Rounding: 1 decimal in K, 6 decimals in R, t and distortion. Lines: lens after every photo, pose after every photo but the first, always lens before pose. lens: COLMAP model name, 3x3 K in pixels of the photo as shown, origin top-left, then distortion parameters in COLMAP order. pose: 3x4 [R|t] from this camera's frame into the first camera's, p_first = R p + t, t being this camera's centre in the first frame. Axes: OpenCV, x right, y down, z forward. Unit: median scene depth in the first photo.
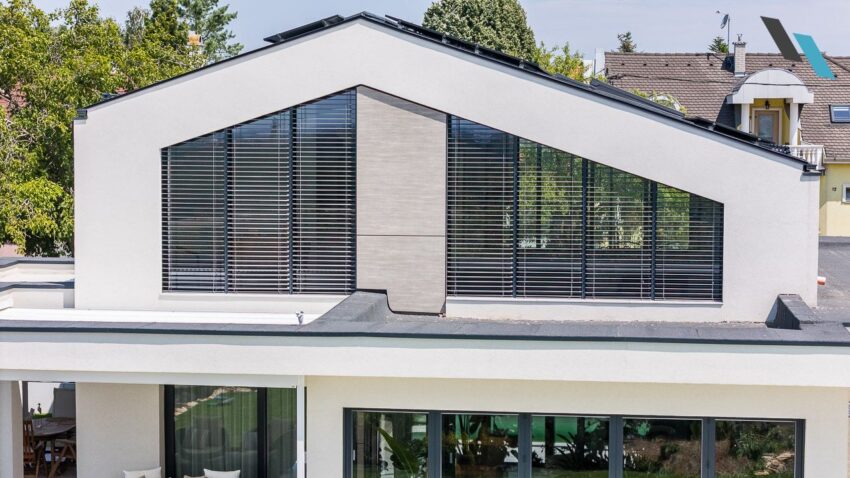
lens RADIAL K [[1709.6, 0, 425.0], [0, 1709.6, 239.0], [0, 0, 1]] dist [-0.020320, 0.248279]
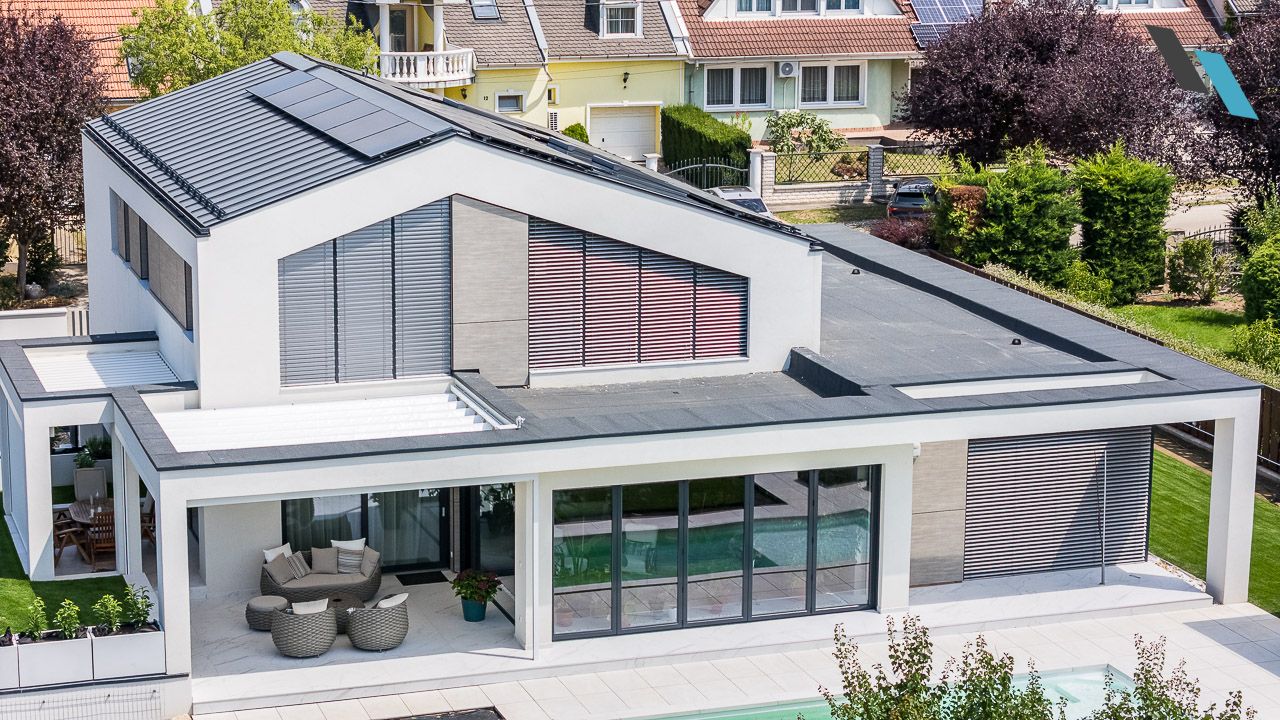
lens RADIAL K [[2574.4, 0, 640.0], [0, 2574.4, 360.0], [0, 0, 1]] dist [-0.020320, 0.248279]
pose [[0.900225, -0.088505, 0.426336, -0.651640], [0.025898, 0.988274, 0.150477, -0.230024], [-0.434655, -0.124422, 0.891961, -0.578639]]
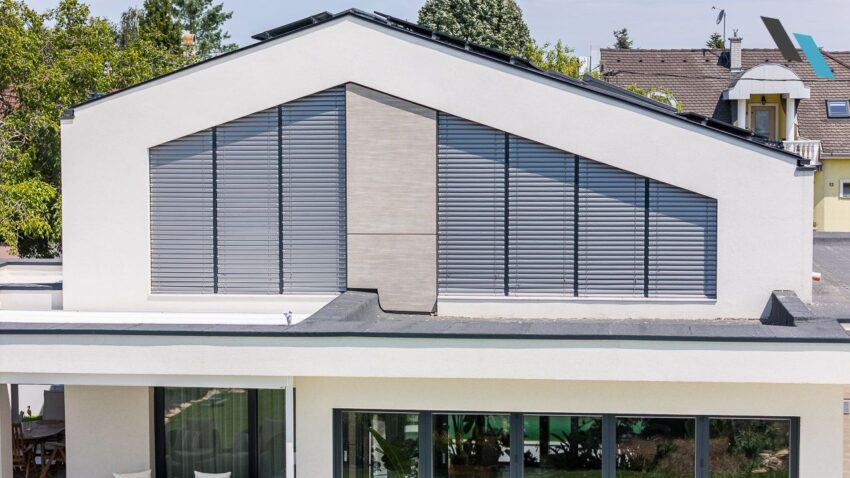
lens RADIAL K [[1709.6, 0, 425.0], [0, 1709.6, 239.0], [0, 0, 1]] dist [-0.020320, 0.248279]
pose [[0.999974, -0.007188, 0.000450, 0.004728], [0.007188, 0.999974, 0.000793, 0.000210], [-0.000455, -0.000789, 1.000000, 0.009453]]
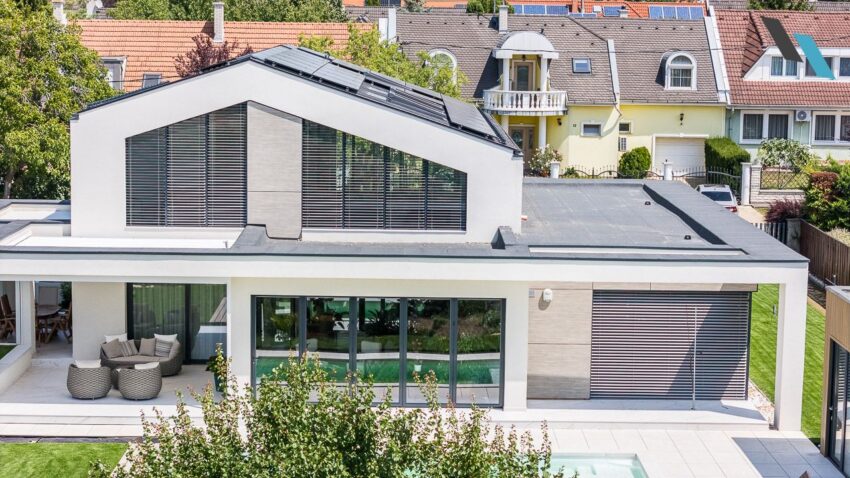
lens RADIAL K [[1709.6, 0, 425.0], [0, 1709.6, 239.0], [0, 0, 1]] dist [-0.020320, 0.248279]
pose [[0.992515, -0.006242, 0.121965, -0.070242], [-0.001235, 0.998129, 0.061134, -0.056549], [-0.122119, -0.060827, 0.990650, -0.646668]]
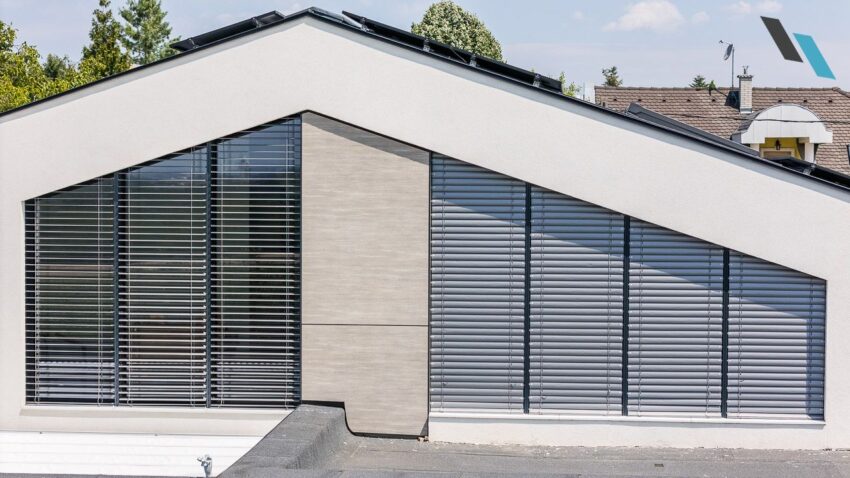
lens RADIAL K [[1709.6, 0, 425.0], [0, 1709.6, 239.0], [0, 0, 1]] dist [-0.020320, 0.248279]
pose [[0.999816, -0.000280, 0.019182, -0.002740], [0.000752, 0.999697, -0.024611, -0.019648], [-0.019170, 0.024621, 0.999513, 0.291475]]
